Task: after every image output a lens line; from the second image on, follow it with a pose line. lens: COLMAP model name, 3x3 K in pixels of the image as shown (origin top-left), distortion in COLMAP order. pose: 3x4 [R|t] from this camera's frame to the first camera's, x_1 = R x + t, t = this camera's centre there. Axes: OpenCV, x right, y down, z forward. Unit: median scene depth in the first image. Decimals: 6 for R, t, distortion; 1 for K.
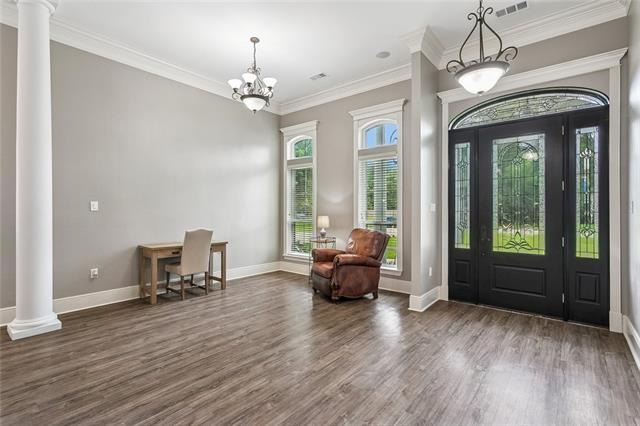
lens RADIAL K [[302.8, 0, 320.6], [0, 302.8, 209.3], [0, 0, 1]] dist [0.002114, 0.000609]
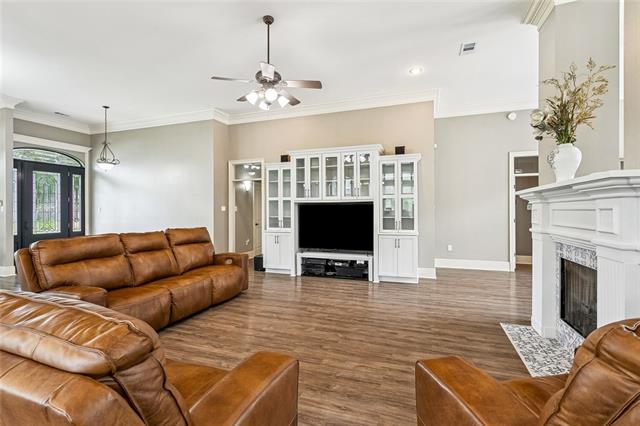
lens RADIAL K [[302.8, 0, 320.6], [0, 302.8, 209.3], [0, 0, 1]] dist [0.002114, 0.000609]
pose [[-0.332635, 0.005091, 0.943042, -1.355528], [-0.000276, 0.999985, -0.005496, 0.002788], [-0.943055, -0.002089, -0.332629, 0.013985]]
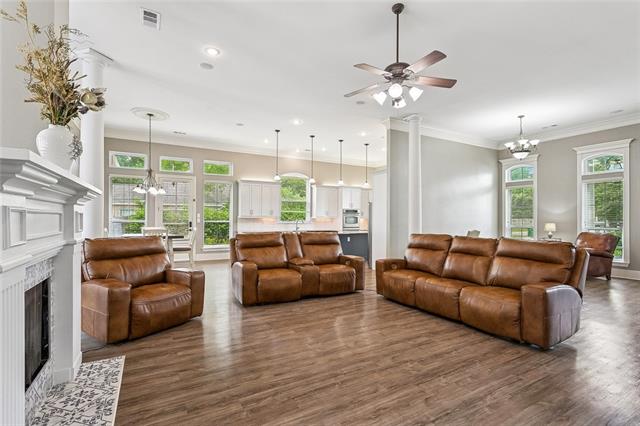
lens RADIAL K [[303.8, 0, 319.6], [0, 303.8, 215.1], [0, 0, 1]] dist [0.014599, 0.000345]
pose [[0.932490, -0.000370, -0.361195, -0.536211], [-0.003754, 0.999936, -0.010715, 0.004519], [0.361175, 0.011348, 0.932429, -0.812551]]
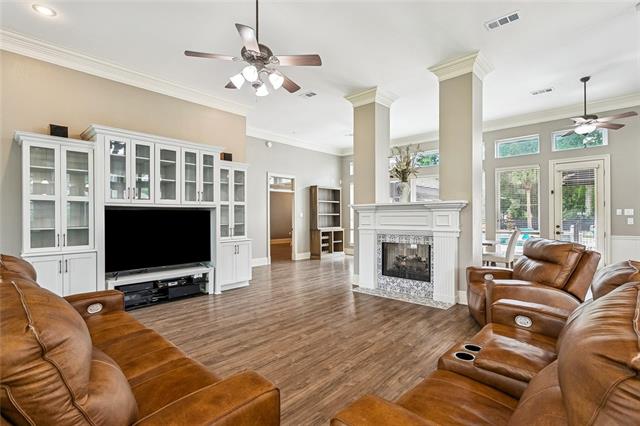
lens RADIAL K [[303.8, 0, 319.6], [0, 303.8, 215.1], [0, 0, 1]] dist [0.014599, 0.000345]
pose [[-0.997918, 0.004715, 0.064320, -0.784960], [0.004316, 0.999971, -0.006338, 0.001626], [-0.064348, -0.006048, -0.997909, 0.488823]]
